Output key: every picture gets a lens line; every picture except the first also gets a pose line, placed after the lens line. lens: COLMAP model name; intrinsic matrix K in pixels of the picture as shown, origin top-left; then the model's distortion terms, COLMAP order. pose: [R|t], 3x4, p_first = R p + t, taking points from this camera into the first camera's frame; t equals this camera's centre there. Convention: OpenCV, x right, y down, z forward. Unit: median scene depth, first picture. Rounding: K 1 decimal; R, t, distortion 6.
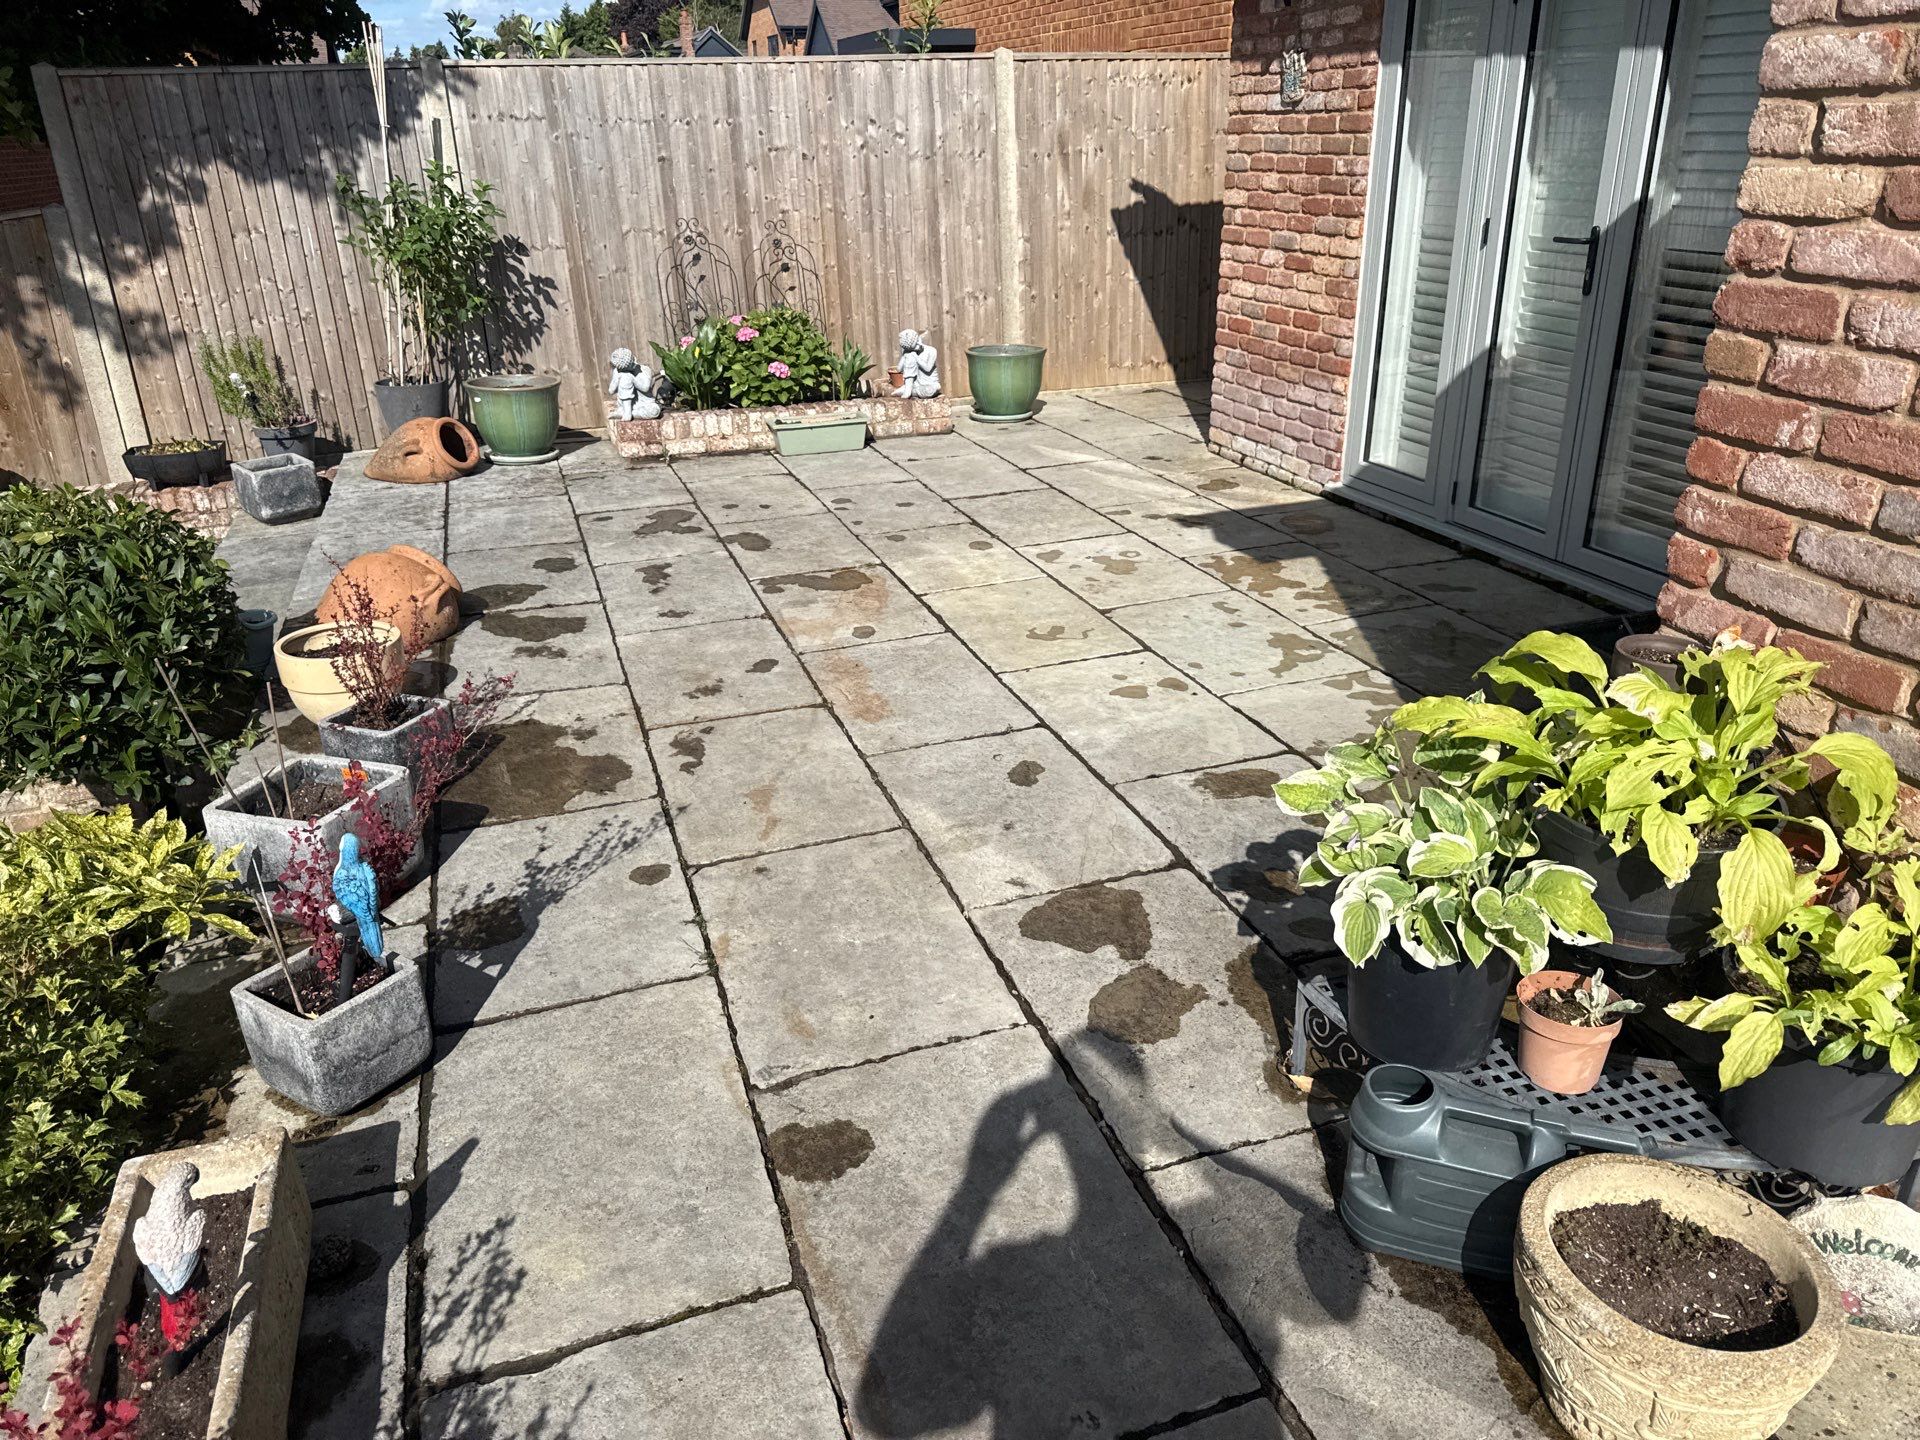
lens RADIAL K [[1350.7, 0, 994.7], [0, 1350.7, 716.7], [0, 0, 1]] dist [0.044906, -0.052269]
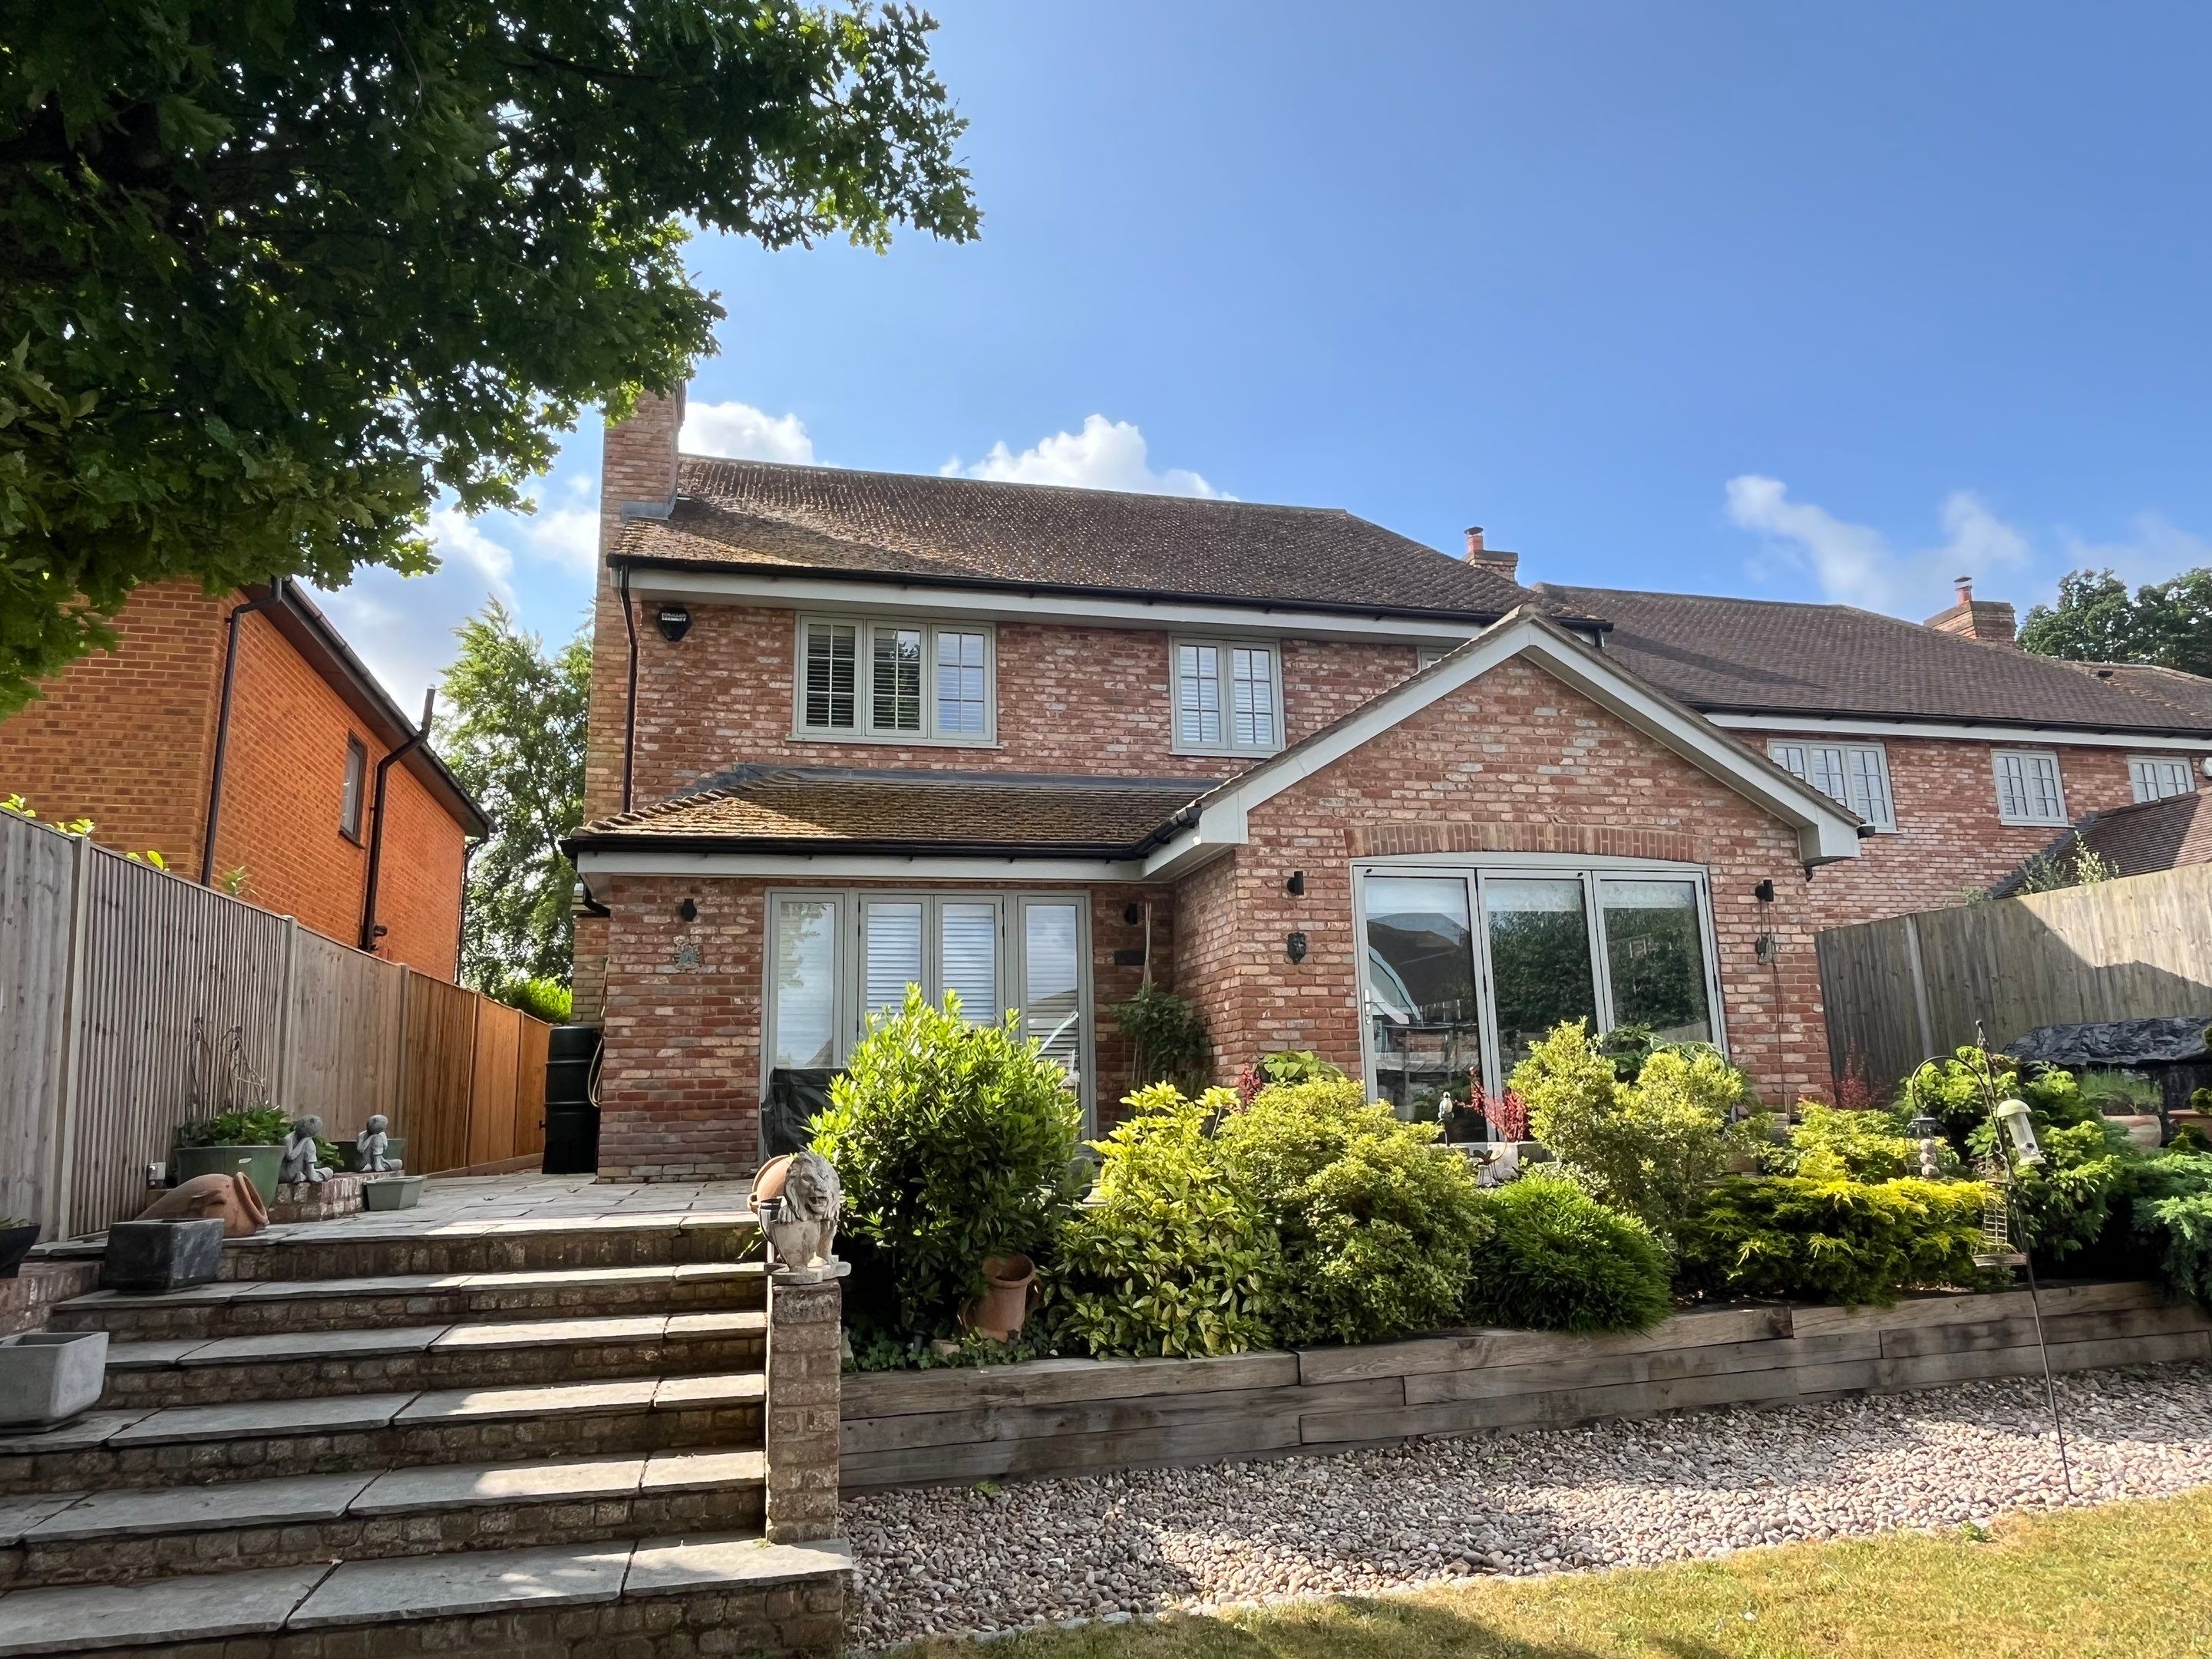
lens RADIAL K [[1410.4, 0, 1102.5], [0, 1410.4, 822.7], [0, 0, 1]] dist [-0.014243, 0.019104]
pose [[0.108725, 0.214204, 0.970719, -1.339880], [0.417220, 0.876503, -0.240144, 0.049809], [-0.902279, 0.431113, 0.005927, 0.342803]]
